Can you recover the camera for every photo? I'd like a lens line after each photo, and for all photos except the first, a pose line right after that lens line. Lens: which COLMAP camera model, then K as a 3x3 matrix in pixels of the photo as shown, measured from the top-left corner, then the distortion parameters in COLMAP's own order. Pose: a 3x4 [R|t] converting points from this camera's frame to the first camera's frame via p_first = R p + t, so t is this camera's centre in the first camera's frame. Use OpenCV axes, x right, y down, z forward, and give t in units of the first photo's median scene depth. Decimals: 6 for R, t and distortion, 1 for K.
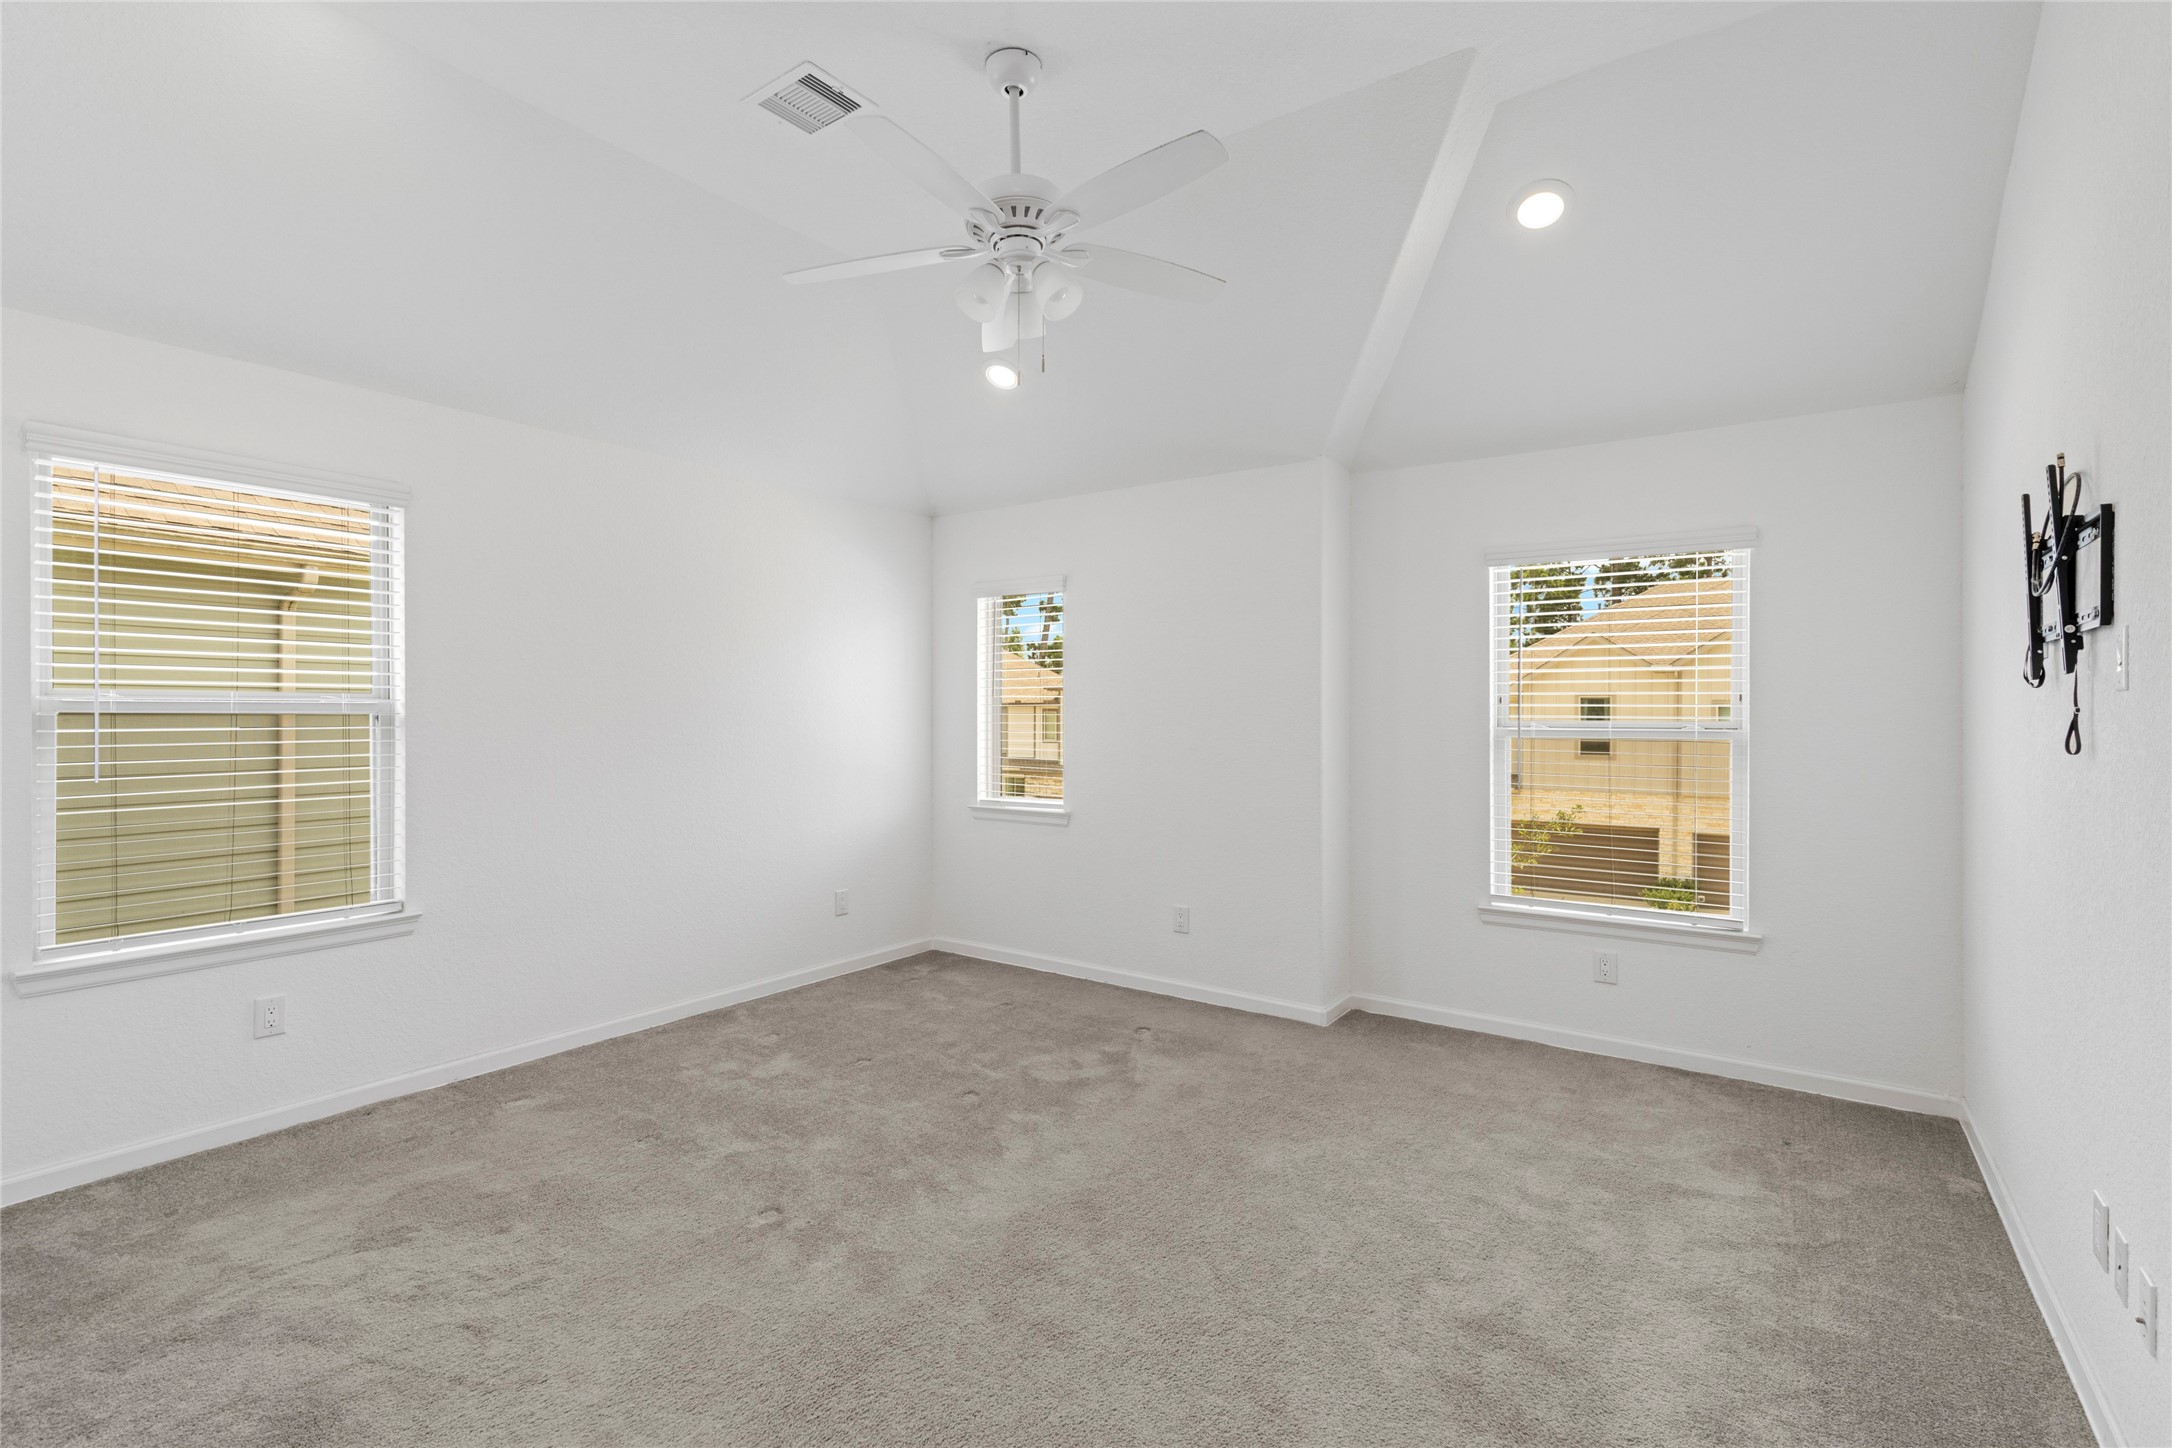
lens RADIAL K [[993.0, 0, 1096.3], [0, 993.0, 721.5], [0, 0, 1]] dist [-0.005908, 0.002670]
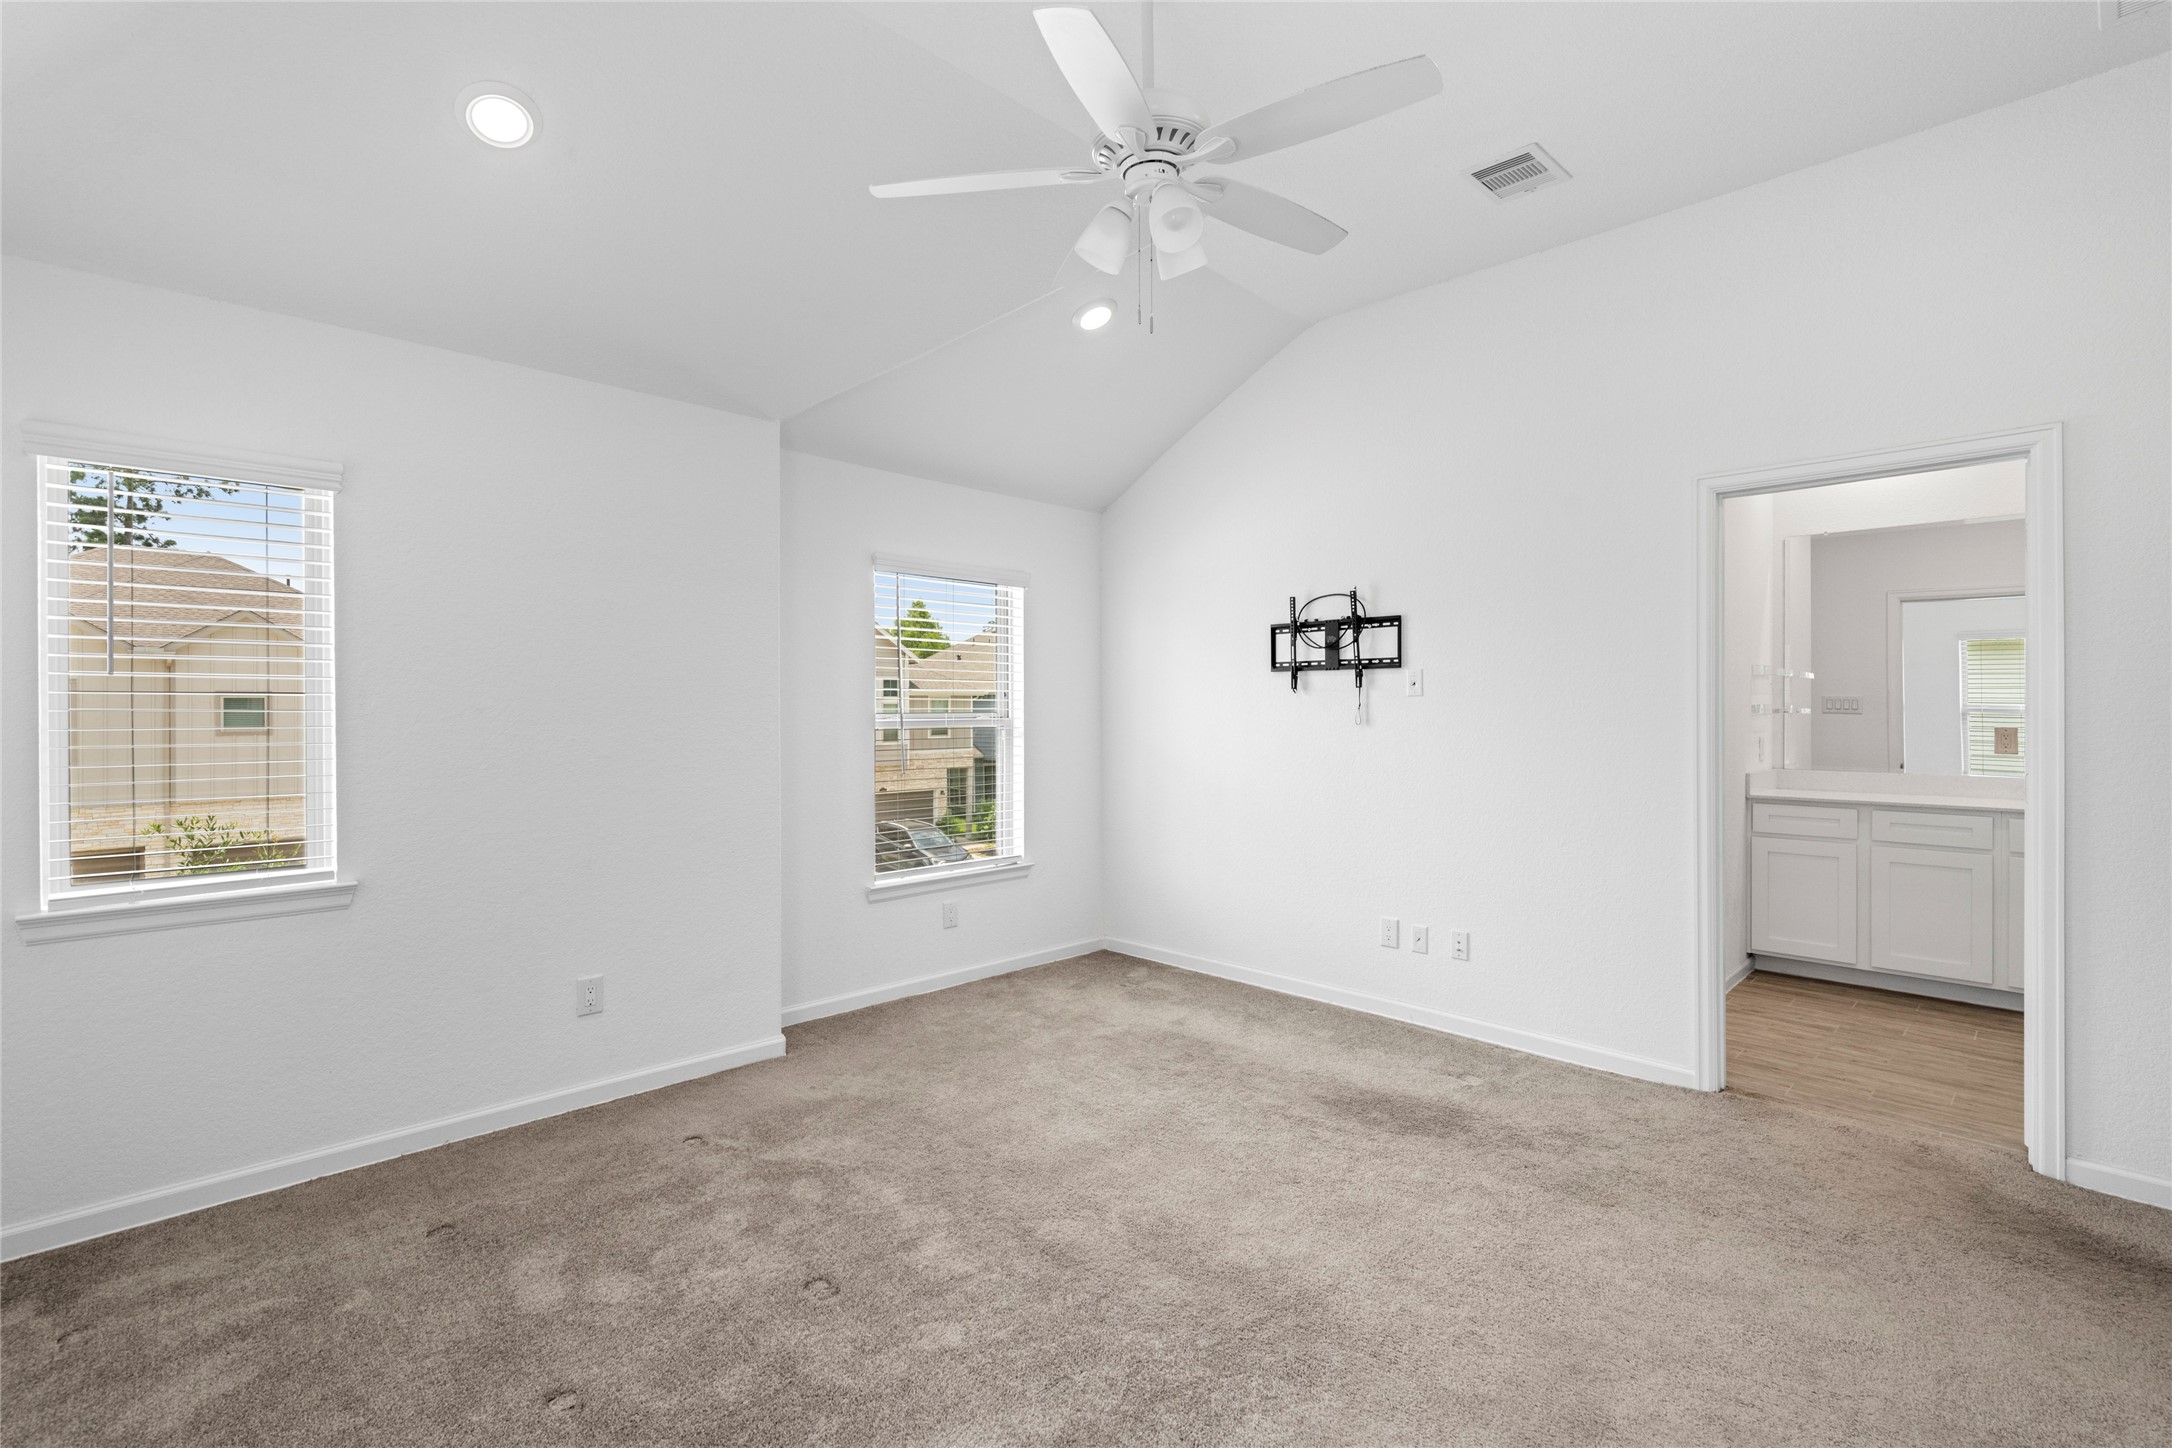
lens RADIAL K [[993.0, 0, 1088.7], [0, 993.0, 704.1], [0, 0, 1]] dist [-0.005908, 0.002670]
pose [[0.190208, -0.003455, 0.981738, -0.601262], [0.013372, 0.999910, 0.000928, -0.008513], [-0.981653, 0.012951, 0.190237, 0.554076]]
